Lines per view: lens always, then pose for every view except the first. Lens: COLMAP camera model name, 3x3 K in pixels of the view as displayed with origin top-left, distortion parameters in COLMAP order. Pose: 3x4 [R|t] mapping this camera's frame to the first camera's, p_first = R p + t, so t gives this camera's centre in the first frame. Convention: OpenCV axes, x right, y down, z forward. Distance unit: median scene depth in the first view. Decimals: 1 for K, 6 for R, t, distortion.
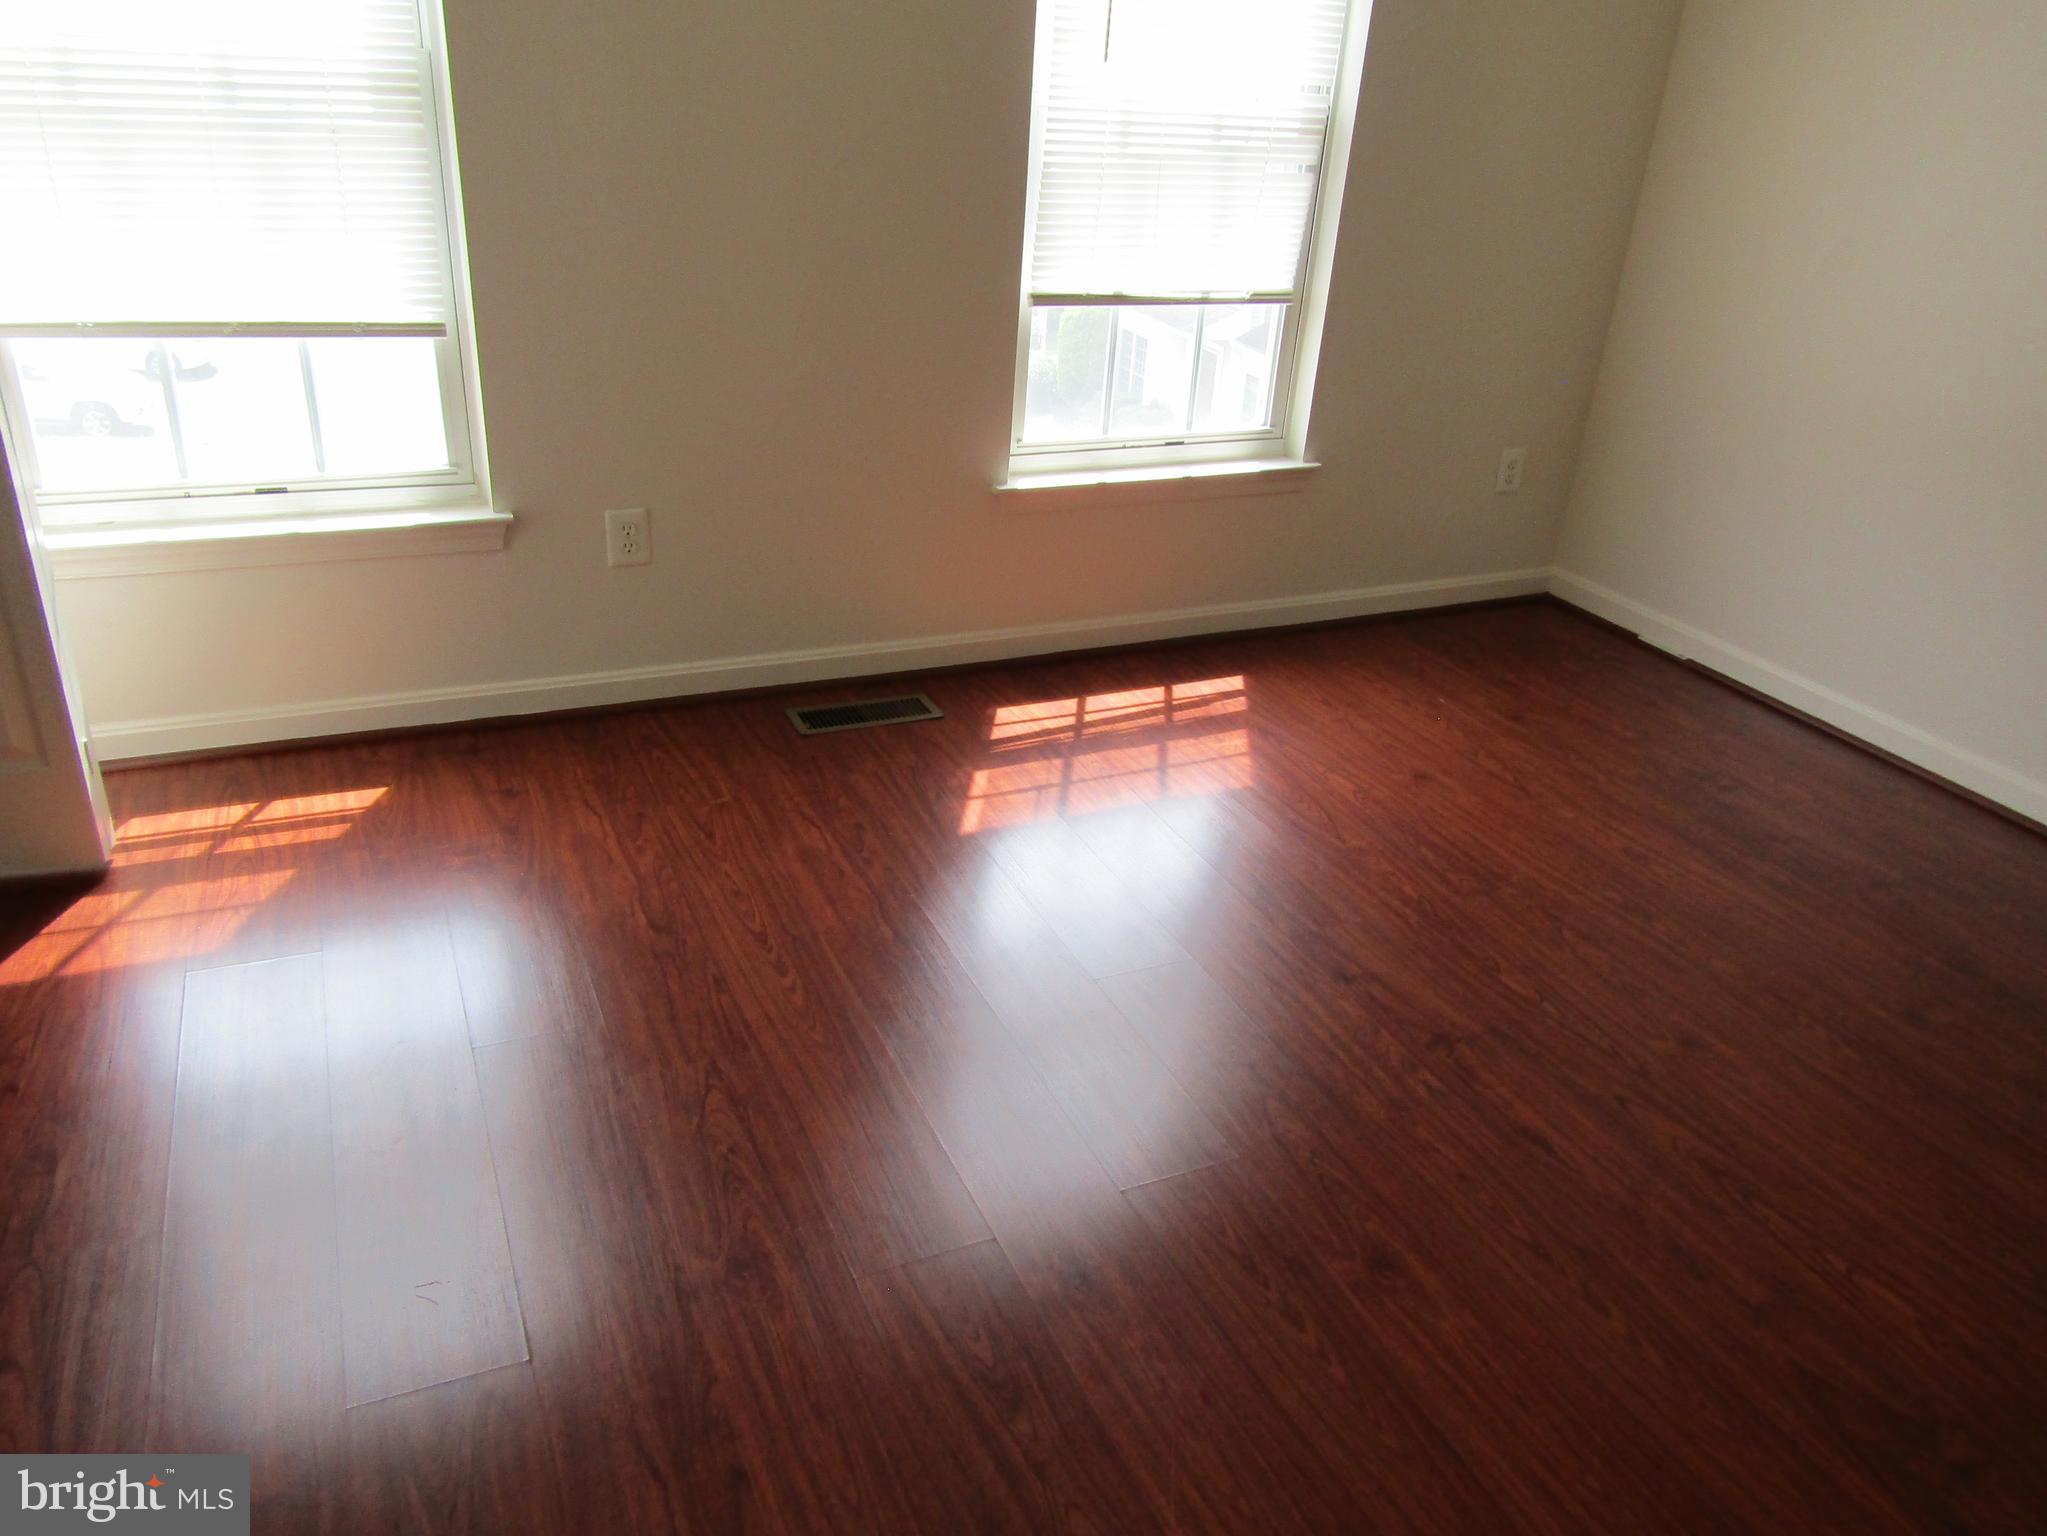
lens RADIAL K [[1453.7, 0, 1023.5], [0, 1453.7, 768.0], [0, 0, 1]] dist [-0.013166, 0.003618]
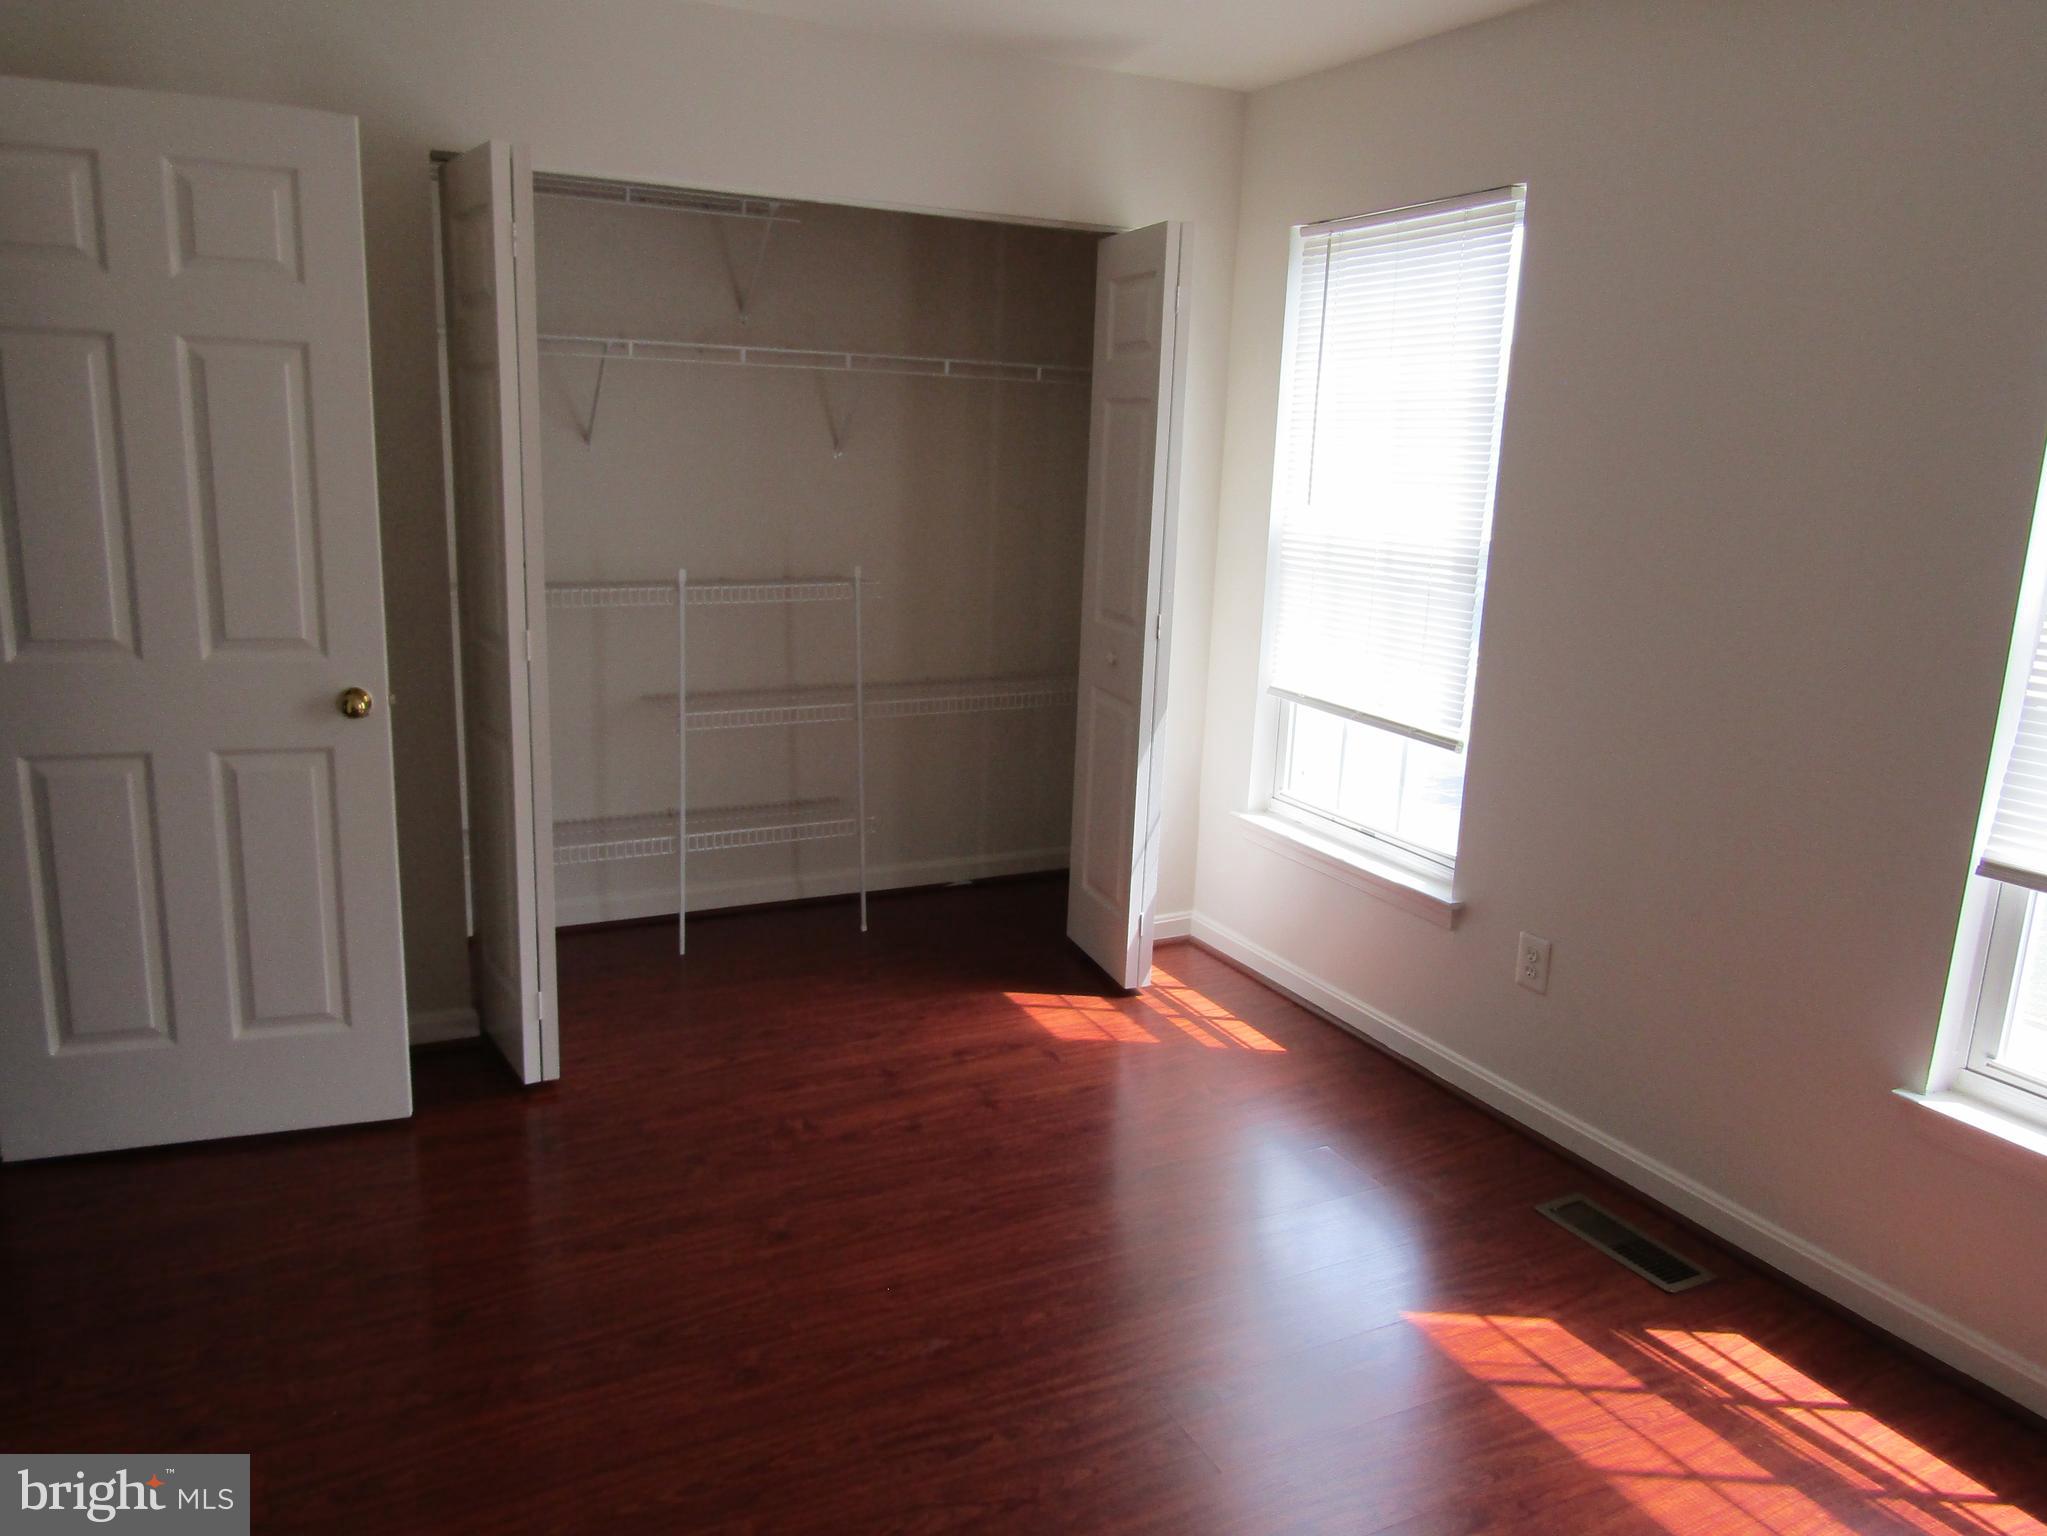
lens RADIAL K [[1453.7, 0, 1023.5], [0, 1453.7, 768.0], [0, 0, 1]] dist [-0.013166, 0.003618]
pose [[0.037484, 0.155417, -0.987138, 0.739168], [-0.482691, 0.867765, 0.118294, -0.228203], [0.874988, 0.472048, 0.107546, 0.492592]]
